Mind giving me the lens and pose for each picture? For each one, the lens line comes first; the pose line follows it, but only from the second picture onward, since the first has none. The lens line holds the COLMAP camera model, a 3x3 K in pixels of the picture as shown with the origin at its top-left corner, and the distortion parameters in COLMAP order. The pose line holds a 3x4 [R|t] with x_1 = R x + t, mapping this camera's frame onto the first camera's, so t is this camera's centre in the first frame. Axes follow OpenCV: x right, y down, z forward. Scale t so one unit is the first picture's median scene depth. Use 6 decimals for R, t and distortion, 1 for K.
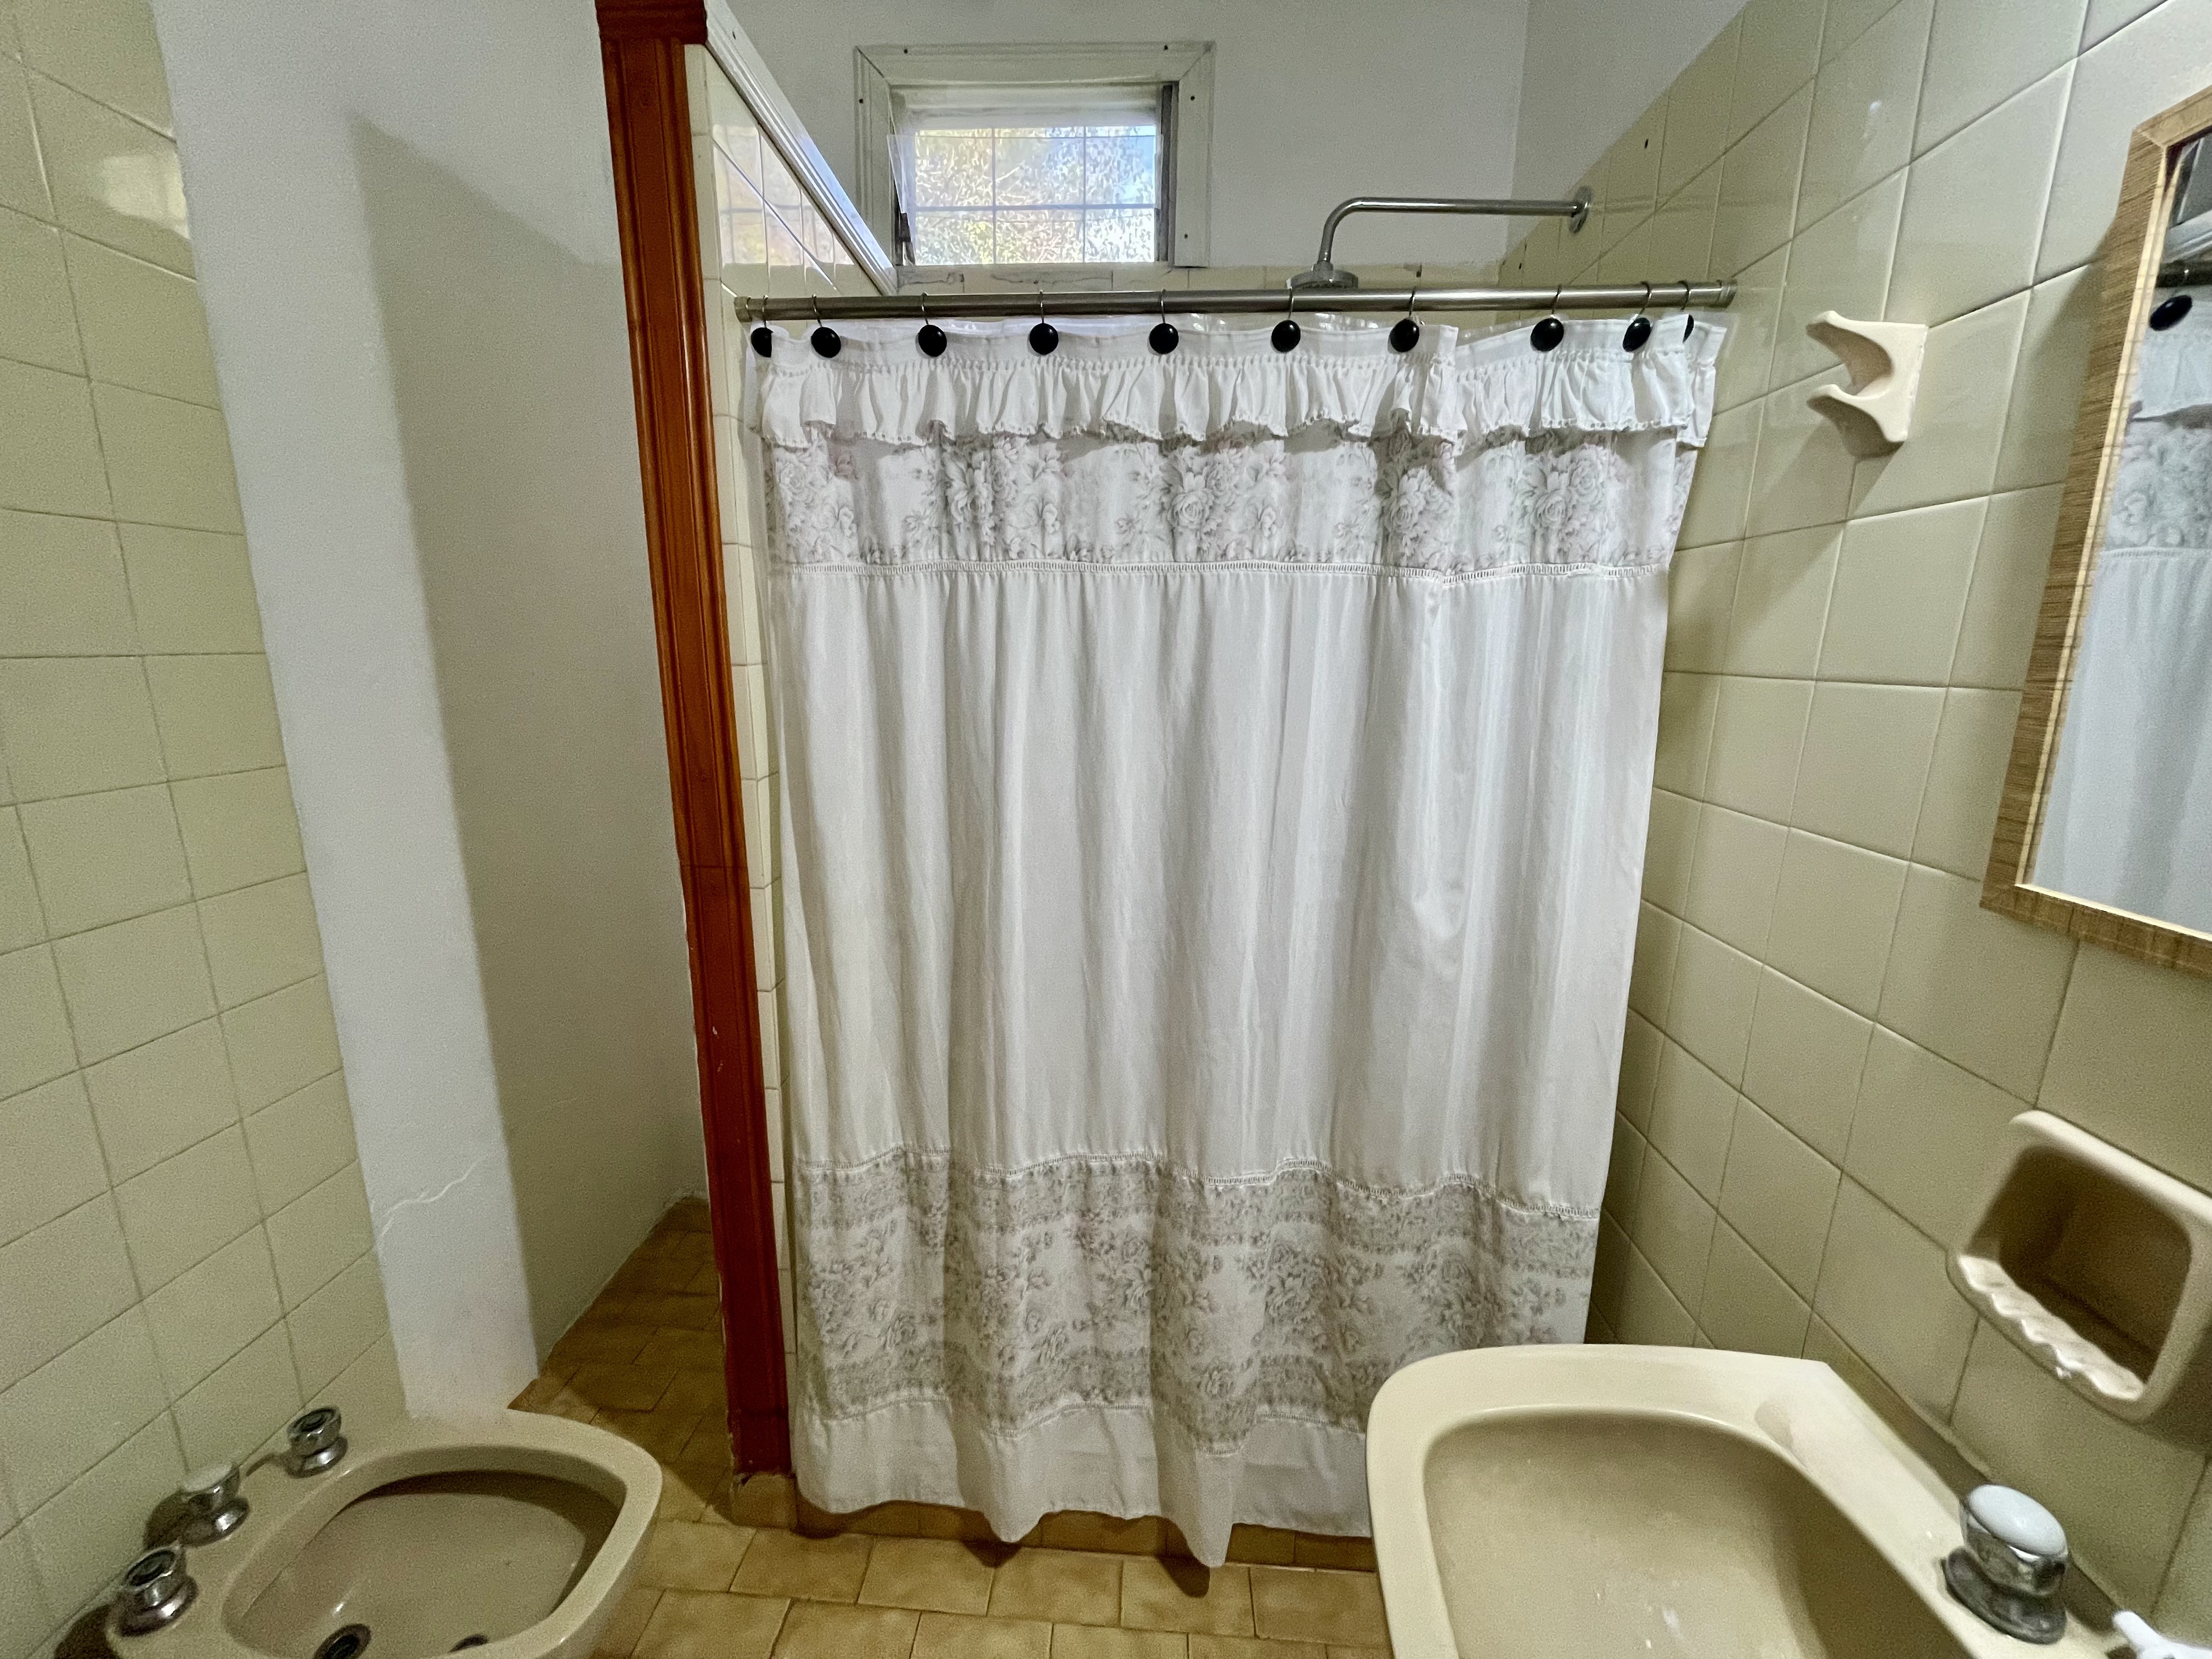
lens RADIAL K [[885.3, 0, 1102.2], [0, 885.3, 834.2], [0, 0, 1]] dist [-0.004851, -0.000105]
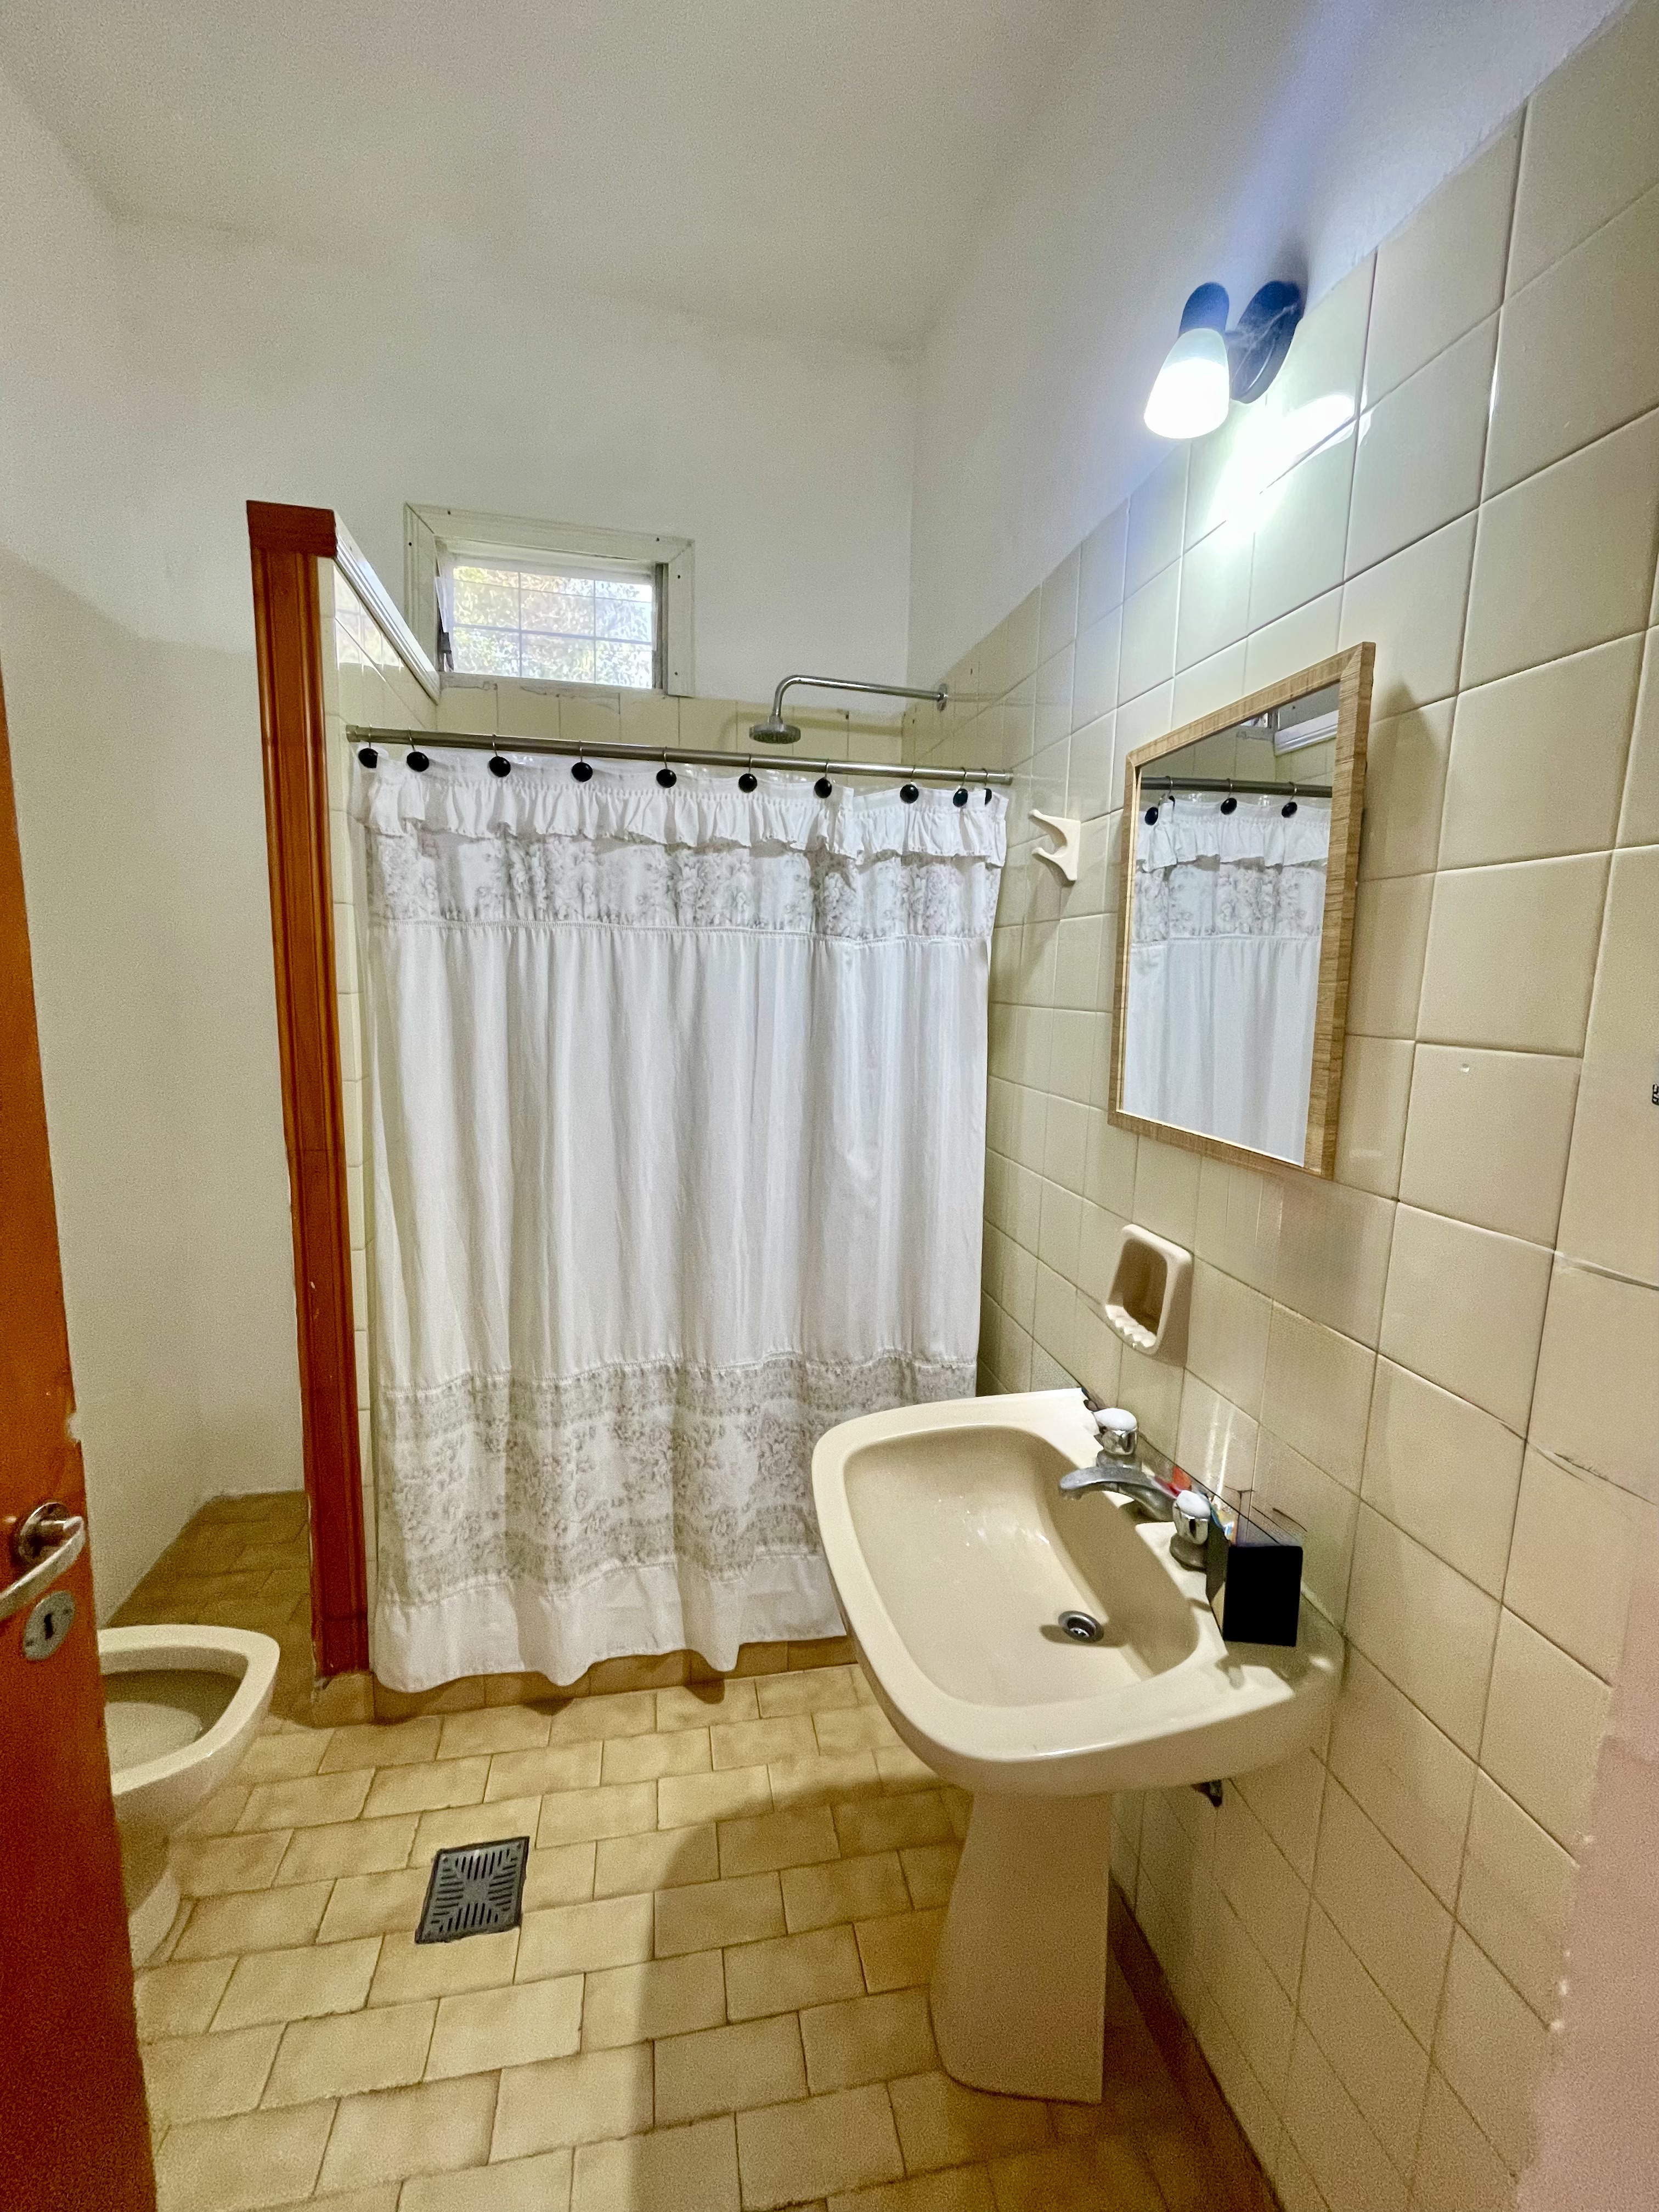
lens RADIAL K [[885.3, 0, 821.4], [0, 885.3, 1100.1], [0, 0, 1]] dist [-0.004851, -0.000105]
pose [[0.968877, -0.020665, 0.246677, -0.051559], [0.037534, 0.997252, -0.063879, 0.076101], [-0.244679, 0.071150, 0.966990, -0.424324]]
